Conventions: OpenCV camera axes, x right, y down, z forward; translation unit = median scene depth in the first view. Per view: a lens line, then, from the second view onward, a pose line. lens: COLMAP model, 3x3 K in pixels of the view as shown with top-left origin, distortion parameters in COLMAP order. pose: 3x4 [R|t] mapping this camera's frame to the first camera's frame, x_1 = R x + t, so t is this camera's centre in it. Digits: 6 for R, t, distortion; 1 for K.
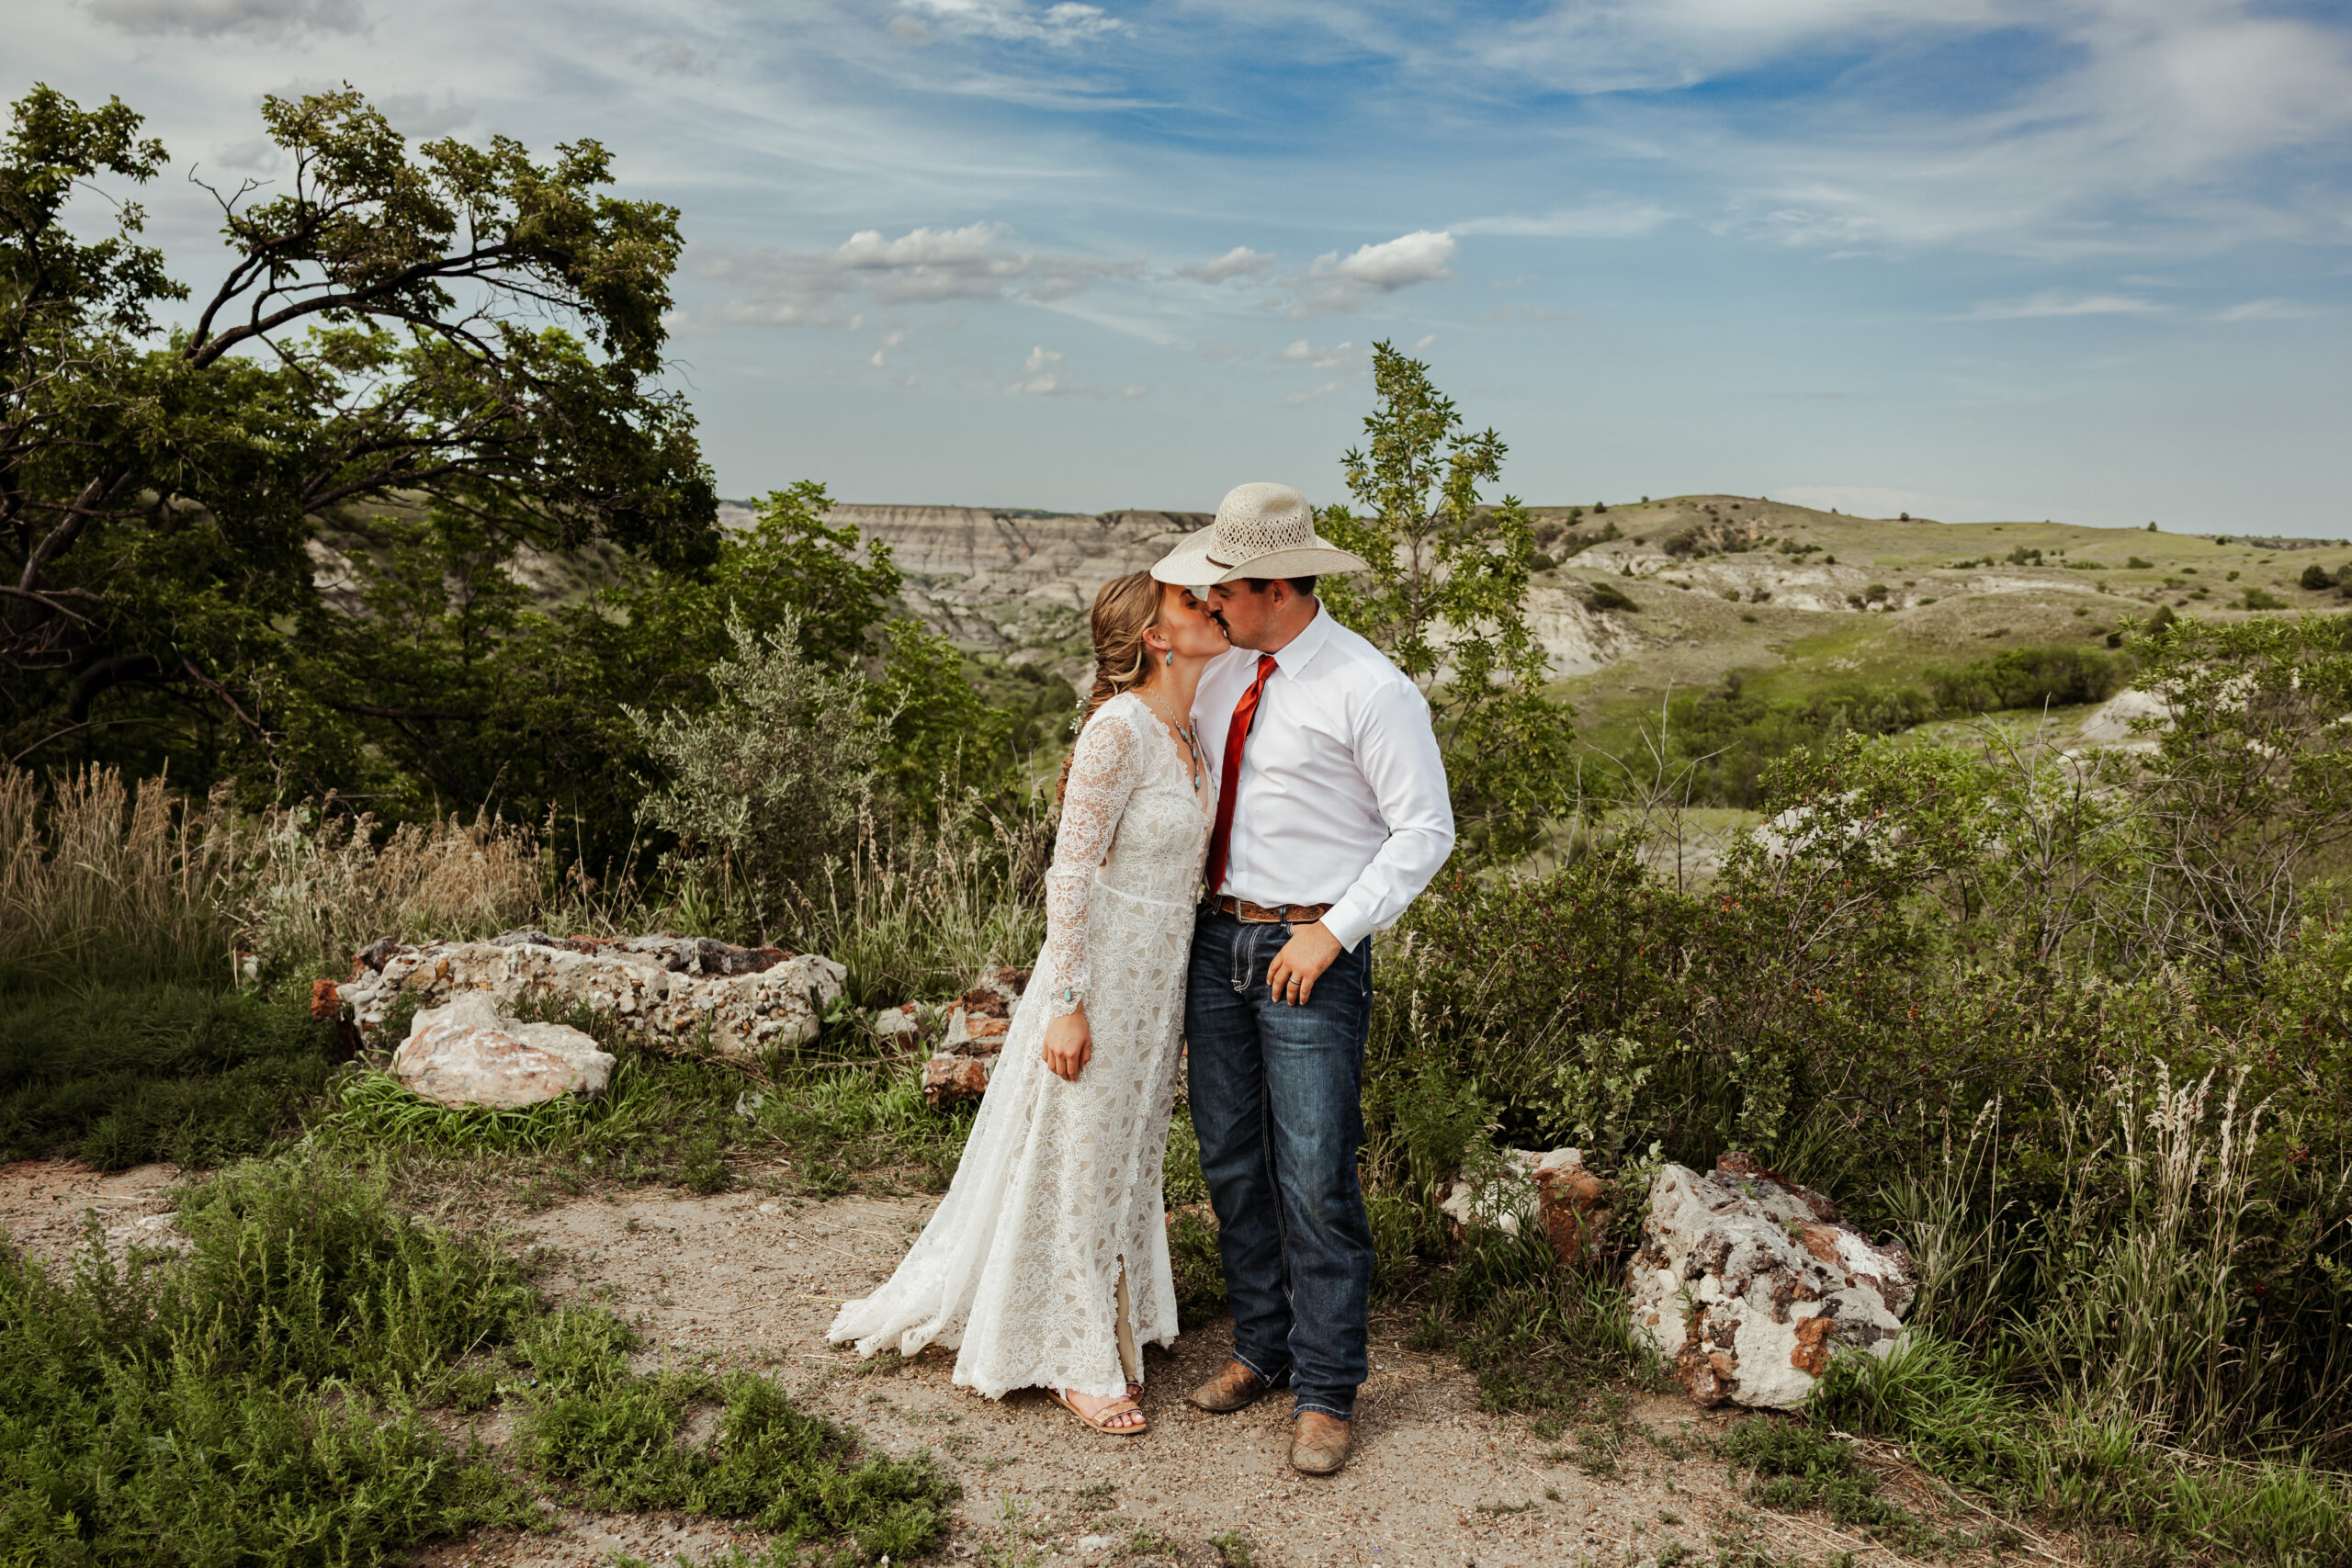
lens RADIAL K [[1875.9, 0, 1176.0], [0, 1875.9, 784.0], [0, 0, 1]] dist [-0.002377, 0.006226]
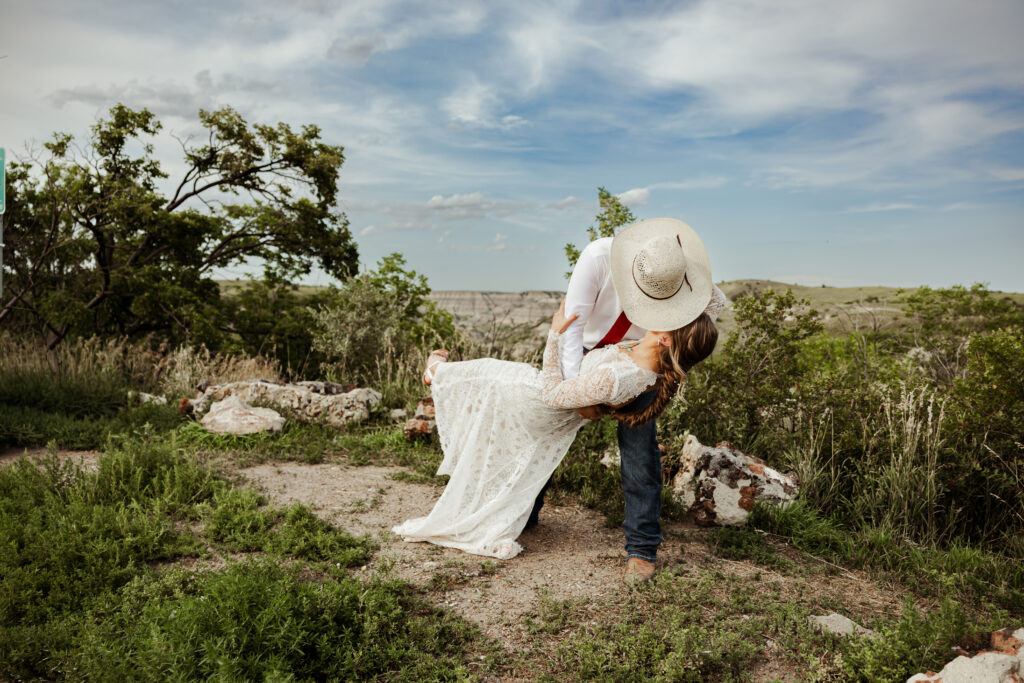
lens RADIAL K [[682.3, 0, 507.6], [0, 682.3, 343.9], [0, 0, 1]] dist [0.001447, 0.002071]
pose [[0.996841, -0.014312, -0.078123, 0.066242], [0.006471, 0.994994, -0.099723, 0.114496], [0.079159, 0.098903, 0.991944, 0.069027]]
